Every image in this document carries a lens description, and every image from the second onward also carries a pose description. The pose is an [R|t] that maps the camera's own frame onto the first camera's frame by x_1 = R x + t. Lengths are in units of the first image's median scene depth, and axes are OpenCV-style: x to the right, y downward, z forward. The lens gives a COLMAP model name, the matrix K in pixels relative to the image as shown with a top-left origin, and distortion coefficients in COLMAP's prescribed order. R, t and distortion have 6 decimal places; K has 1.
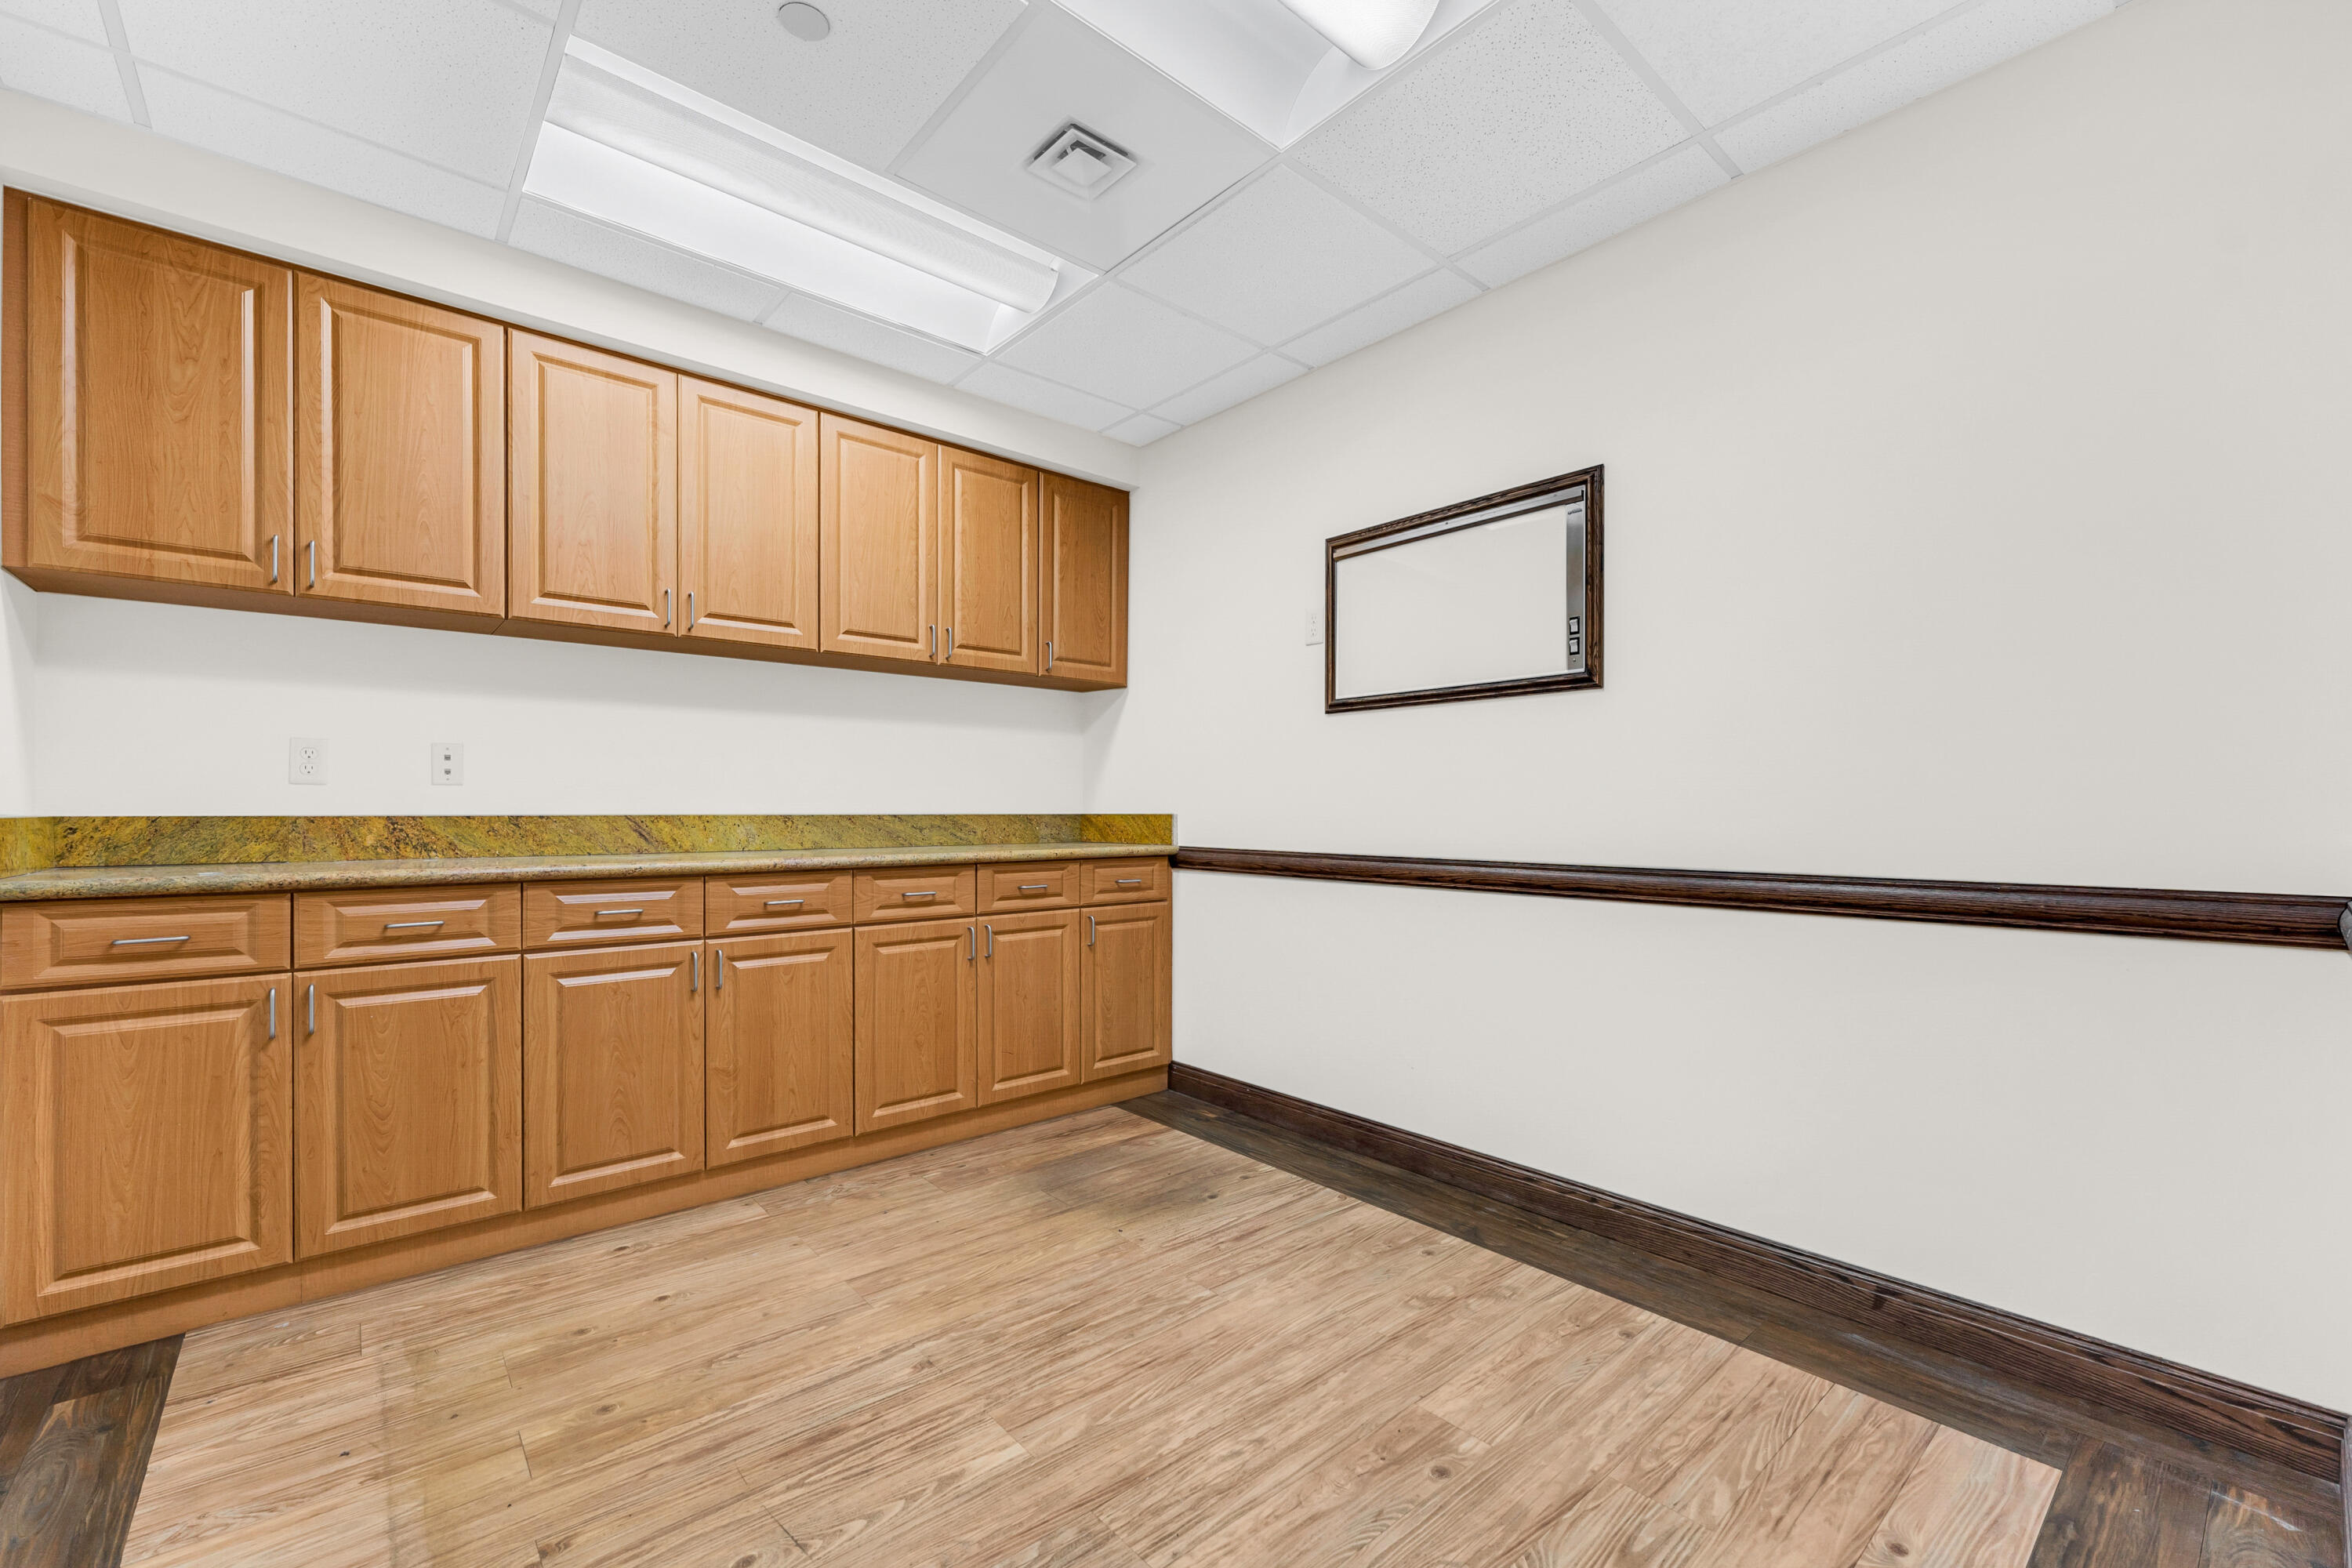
lens RADIAL K [[976.5, 0, 1166.3], [0, 976.5, 807.7], [0, 0, 1]] dist [0.002056, 0.000134]
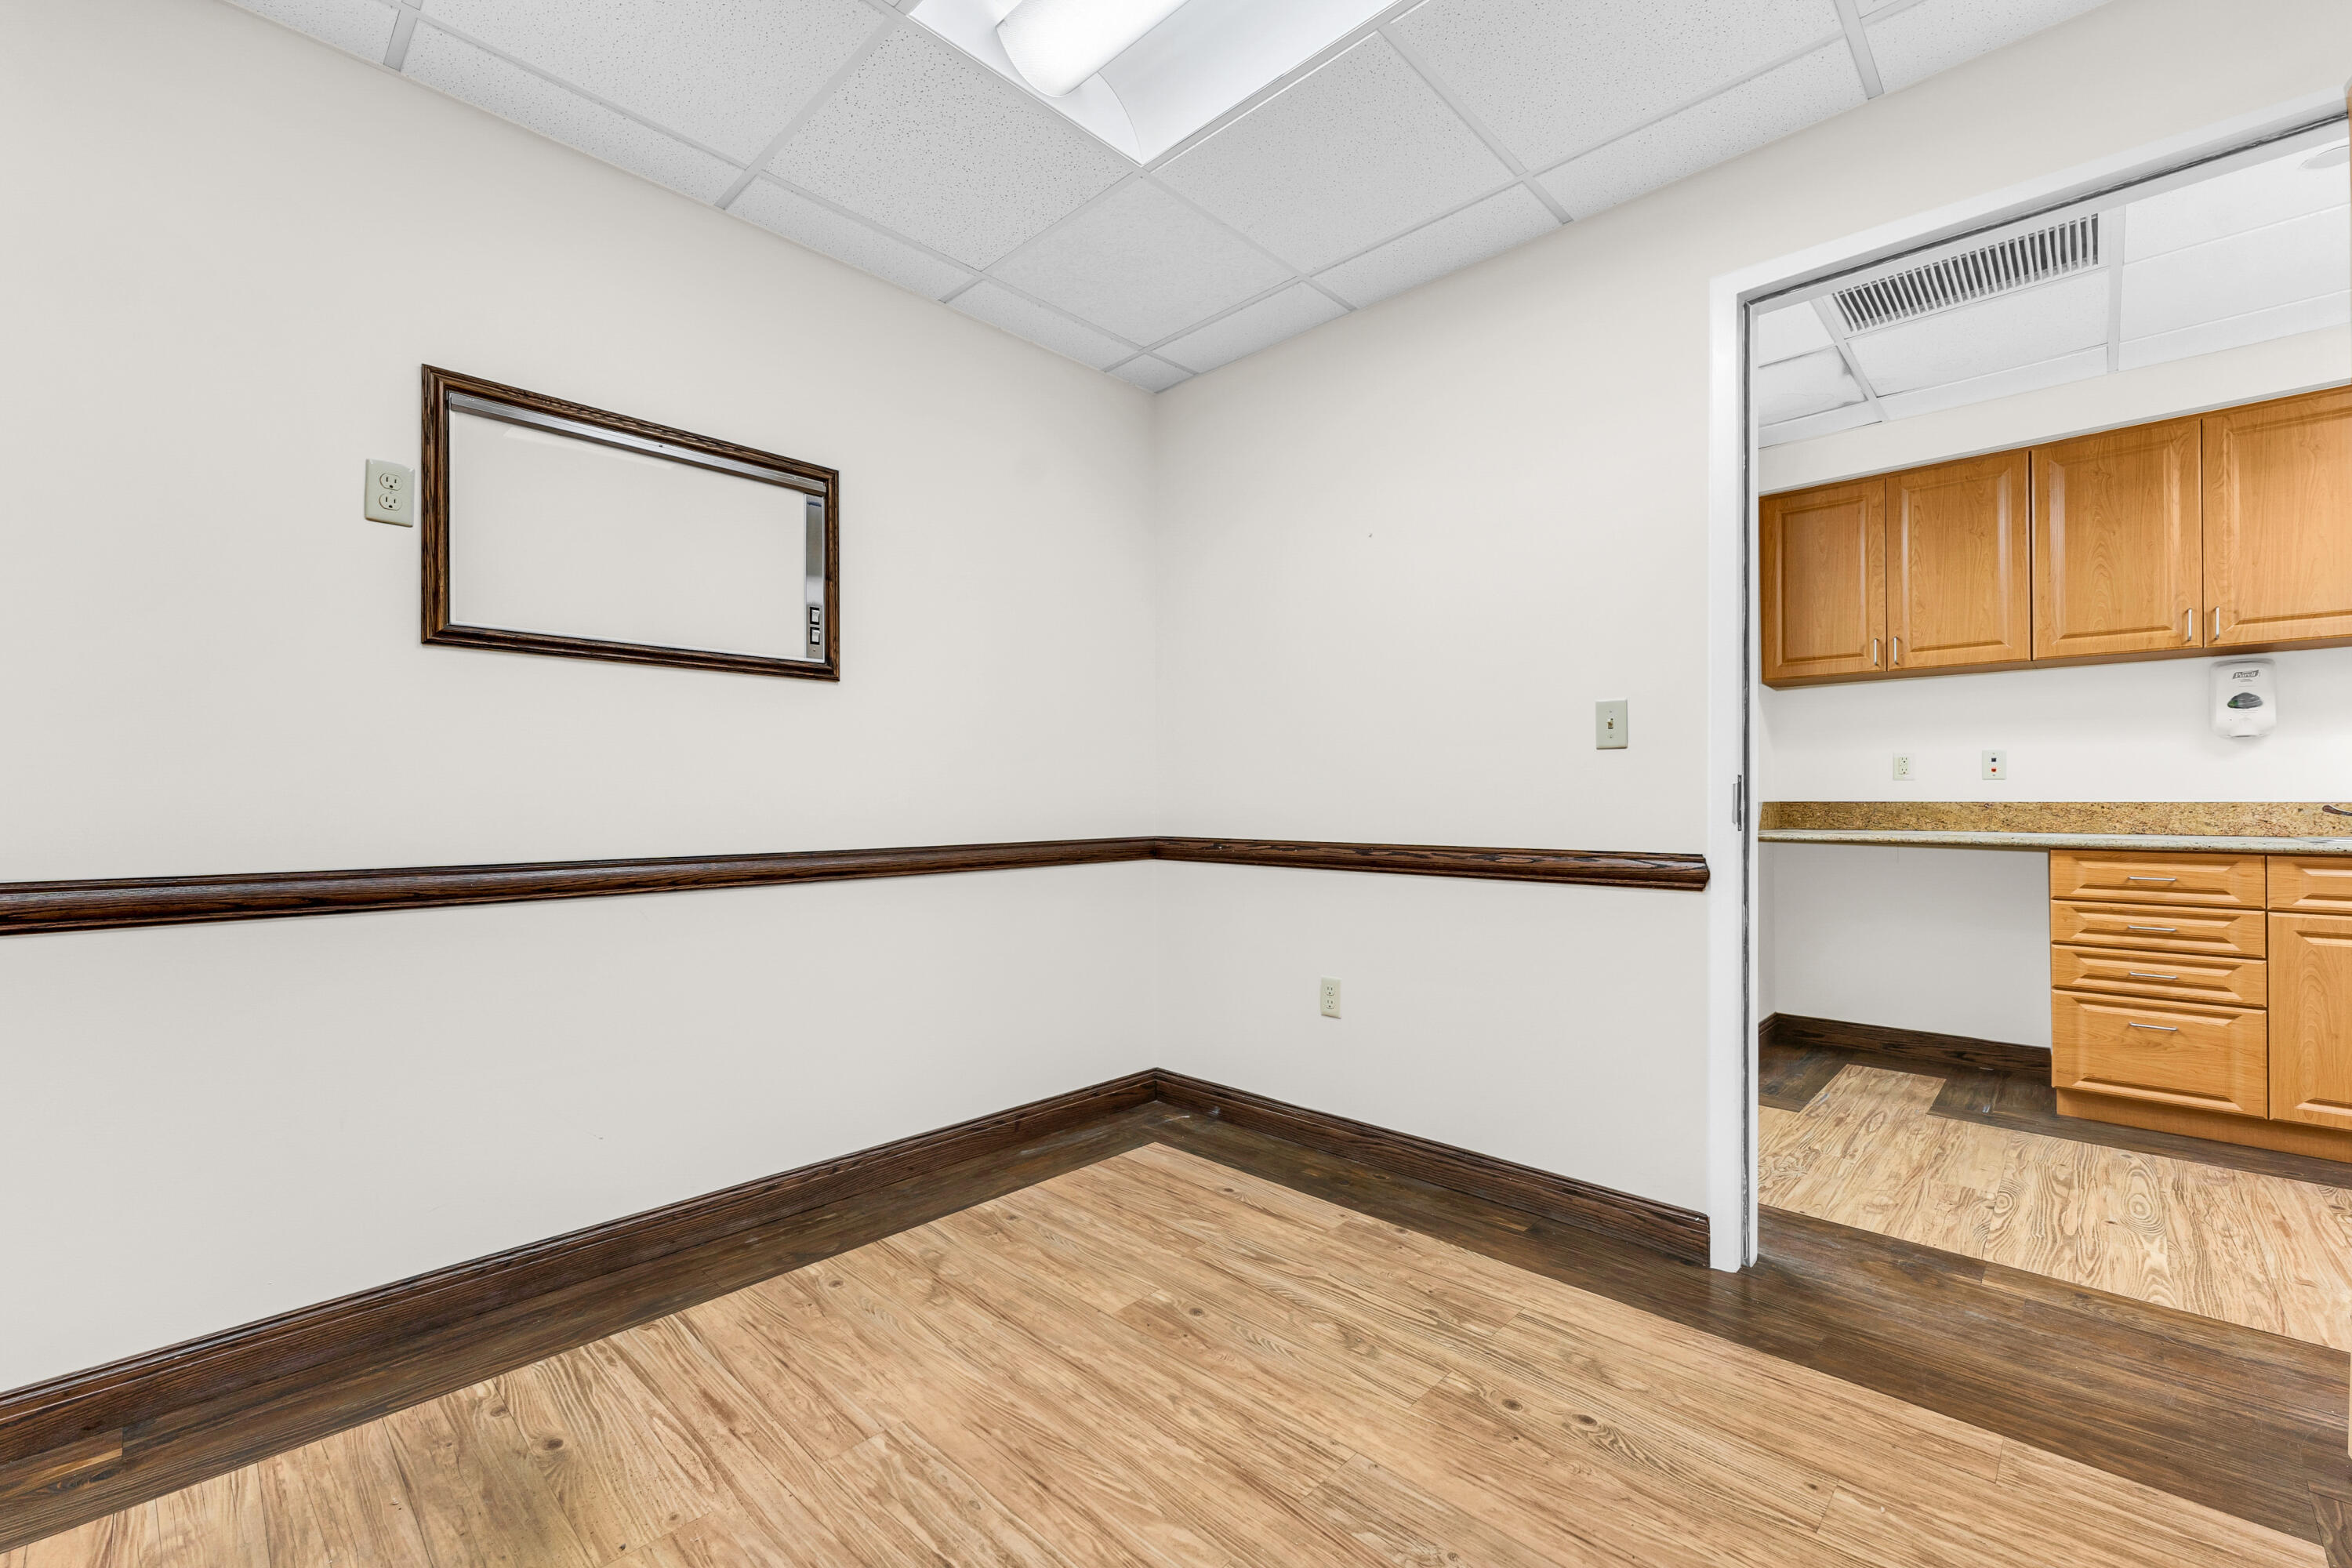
lens RADIAL K [[974.7, 0, 1176.0], [0, 974.7, 784.0], [0, 0, 1]] dist [0.001559, 0.000028]
pose [[-0.100092, 0.013030, 0.994893, -0.664864], [-0.002552, 0.999908, -0.013352, 0.001517], [-0.994975, -0.003875, -0.100050, 0.768511]]
